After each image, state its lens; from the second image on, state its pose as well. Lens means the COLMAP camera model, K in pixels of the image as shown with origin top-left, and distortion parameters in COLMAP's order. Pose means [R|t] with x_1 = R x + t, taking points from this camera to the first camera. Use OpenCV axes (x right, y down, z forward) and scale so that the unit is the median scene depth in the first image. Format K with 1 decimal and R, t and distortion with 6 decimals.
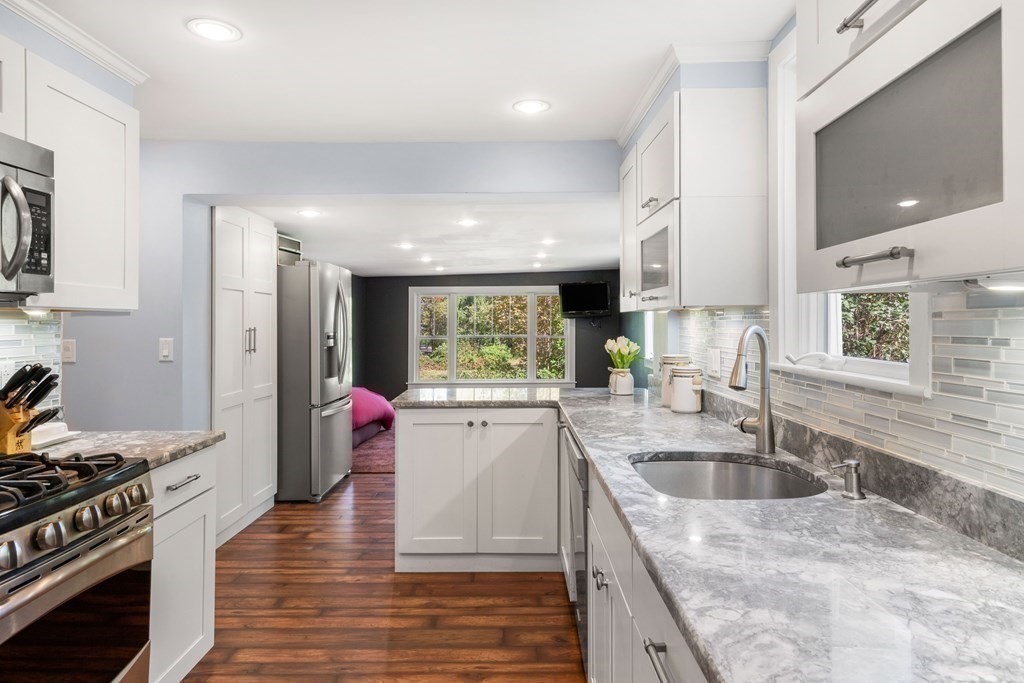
lens RADIAL K [[614.0, 0, 509.3], [0, 614.0, 336.4], [0, 0, 1]] dist [-0.009608, -0.001502]
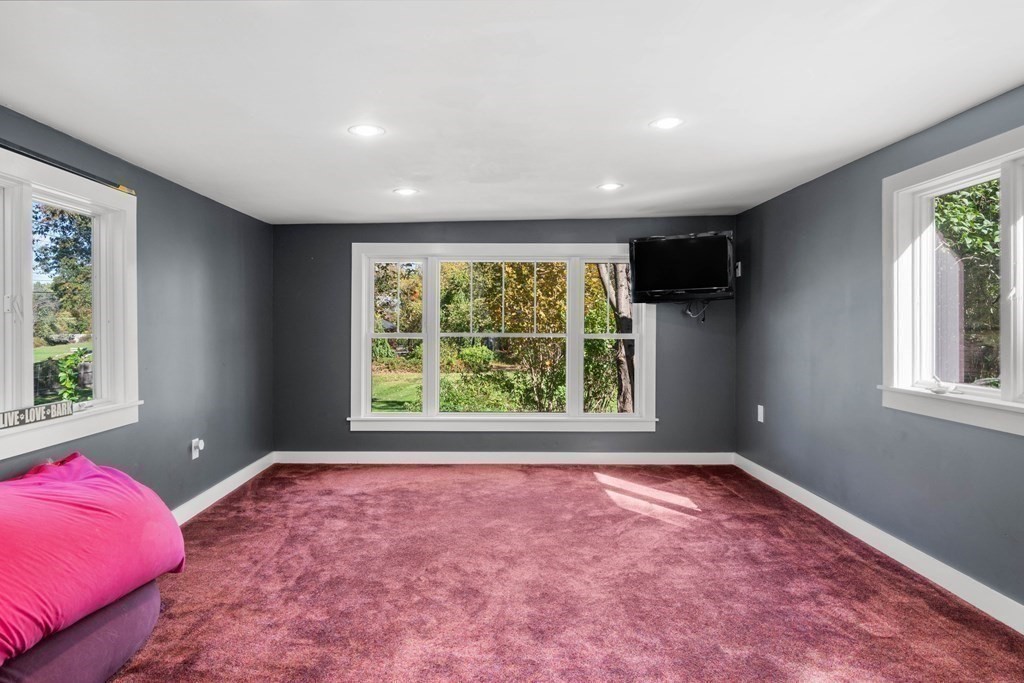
lens RADIAL K [[592.9, 0, 511.1], [0, 592.9, 337.8], [0, 0, 1]] dist [-0.001141, -0.000014]
pose [[0.999014, 0.006902, 0.043867, -0.010377], [-0.006940, 0.999976, 0.000718, 0.000354], [-0.043861, -0.001022, 0.999037, 0.105945]]
